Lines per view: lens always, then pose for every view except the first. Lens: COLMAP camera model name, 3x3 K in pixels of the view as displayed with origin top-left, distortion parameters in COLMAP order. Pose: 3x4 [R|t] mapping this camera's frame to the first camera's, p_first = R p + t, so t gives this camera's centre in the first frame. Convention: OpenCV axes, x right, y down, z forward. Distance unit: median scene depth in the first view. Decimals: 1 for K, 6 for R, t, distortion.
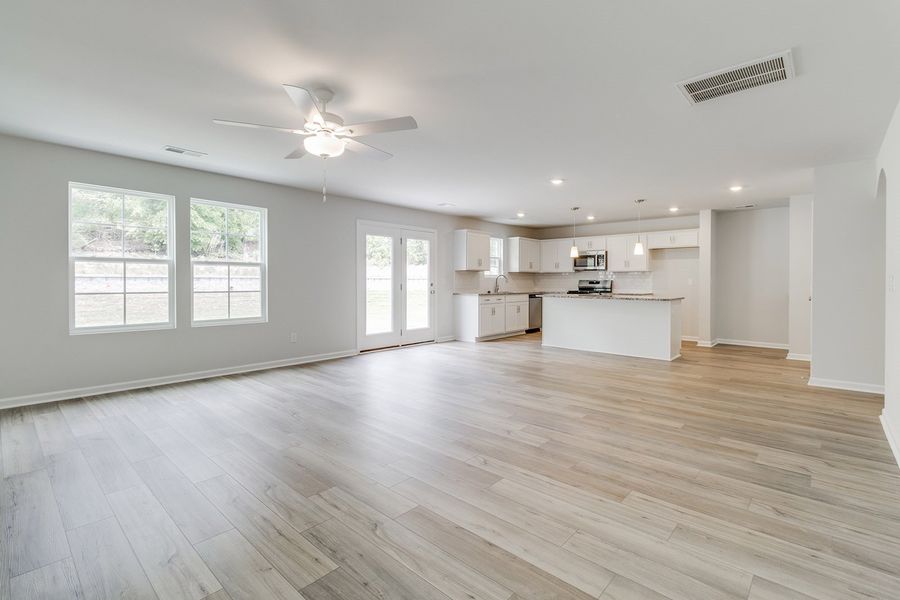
lens RADIAL K [[414.9, 0, 458.9], [0, 414.9, 284.9], [0, 0, 1]] dist [0.000738, 0.000972]
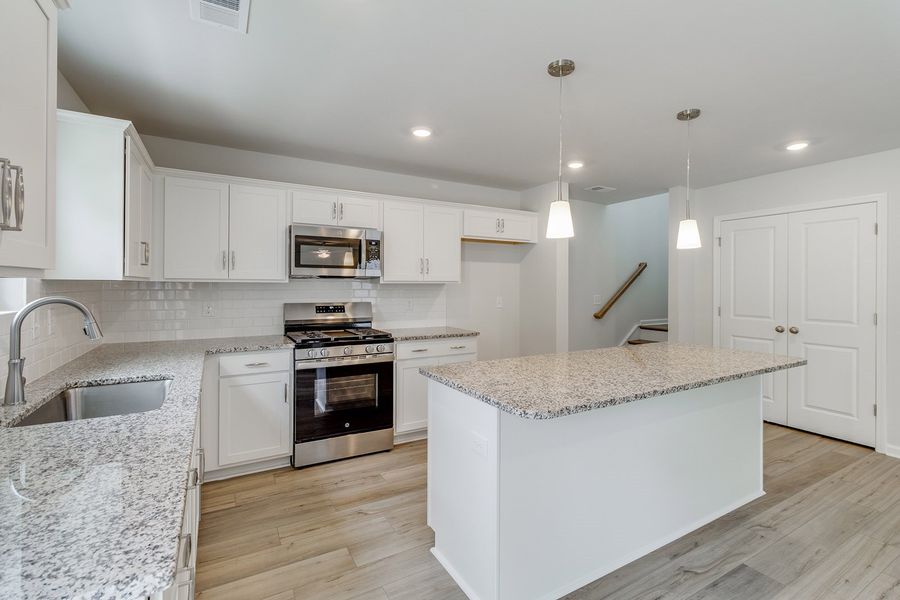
lens RADIAL K [[414.9, 0, 458.9], [0, 414.9, 284.9], [0, 0, 1]] dist [0.000738, 0.000972]
pose [[0.314993, -0.000700, 0.949094, -0.020659], [0.006624, 0.999977, -0.001460, -0.056399], [-0.949071, 0.006747, 0.314991, 1.563058]]
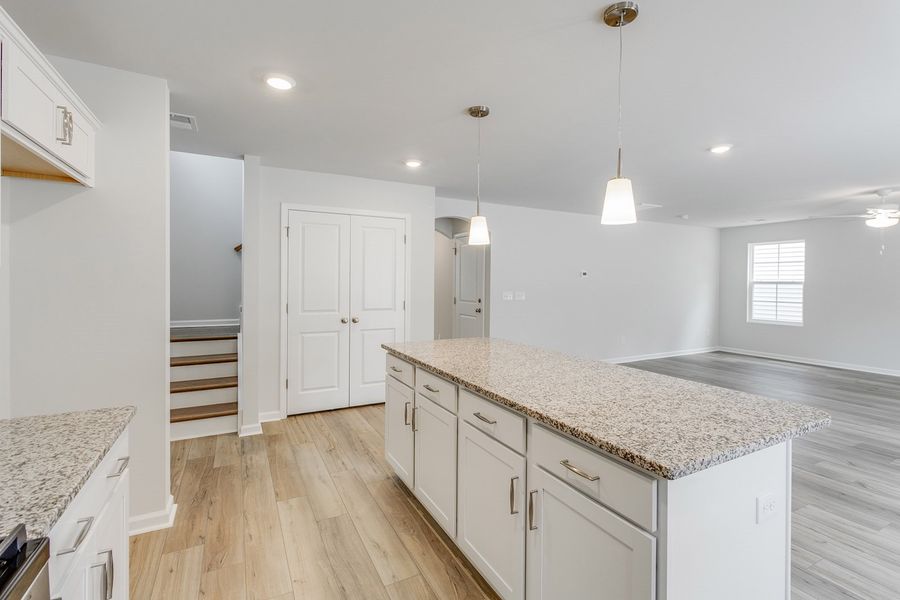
lens RADIAL K [[414.9, 0, 458.9], [0, 414.9, 284.9], [0, 0, 1]] dist [0.000738, 0.000972]
pose [[-0.938832, -0.009824, 0.344235, 0.448940], [-0.004606, 0.999862, 0.015973, -0.057718], [-0.344344, 0.013411, -0.938748, 1.998289]]
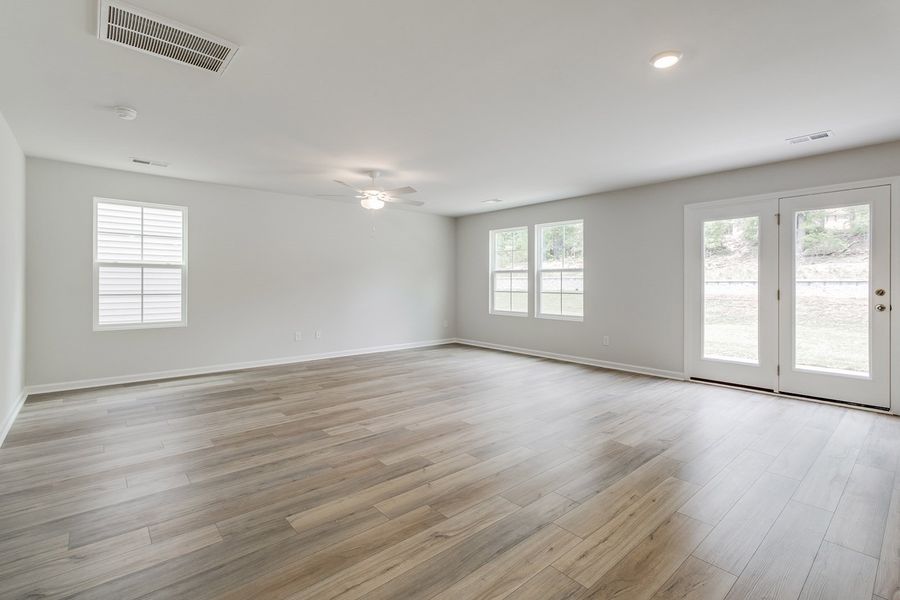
lens RADIAL K [[414.9, 0, 458.9], [0, 414.9, 284.9], [0, 0, 1]] dist [0.000738, 0.000972]
pose [[-0.118612, 0.000122, -0.992941, 0.813903], [-0.012303, 0.999923, 0.001592, -0.006982], [0.992864, 0.012405, -0.118601, 0.962897]]
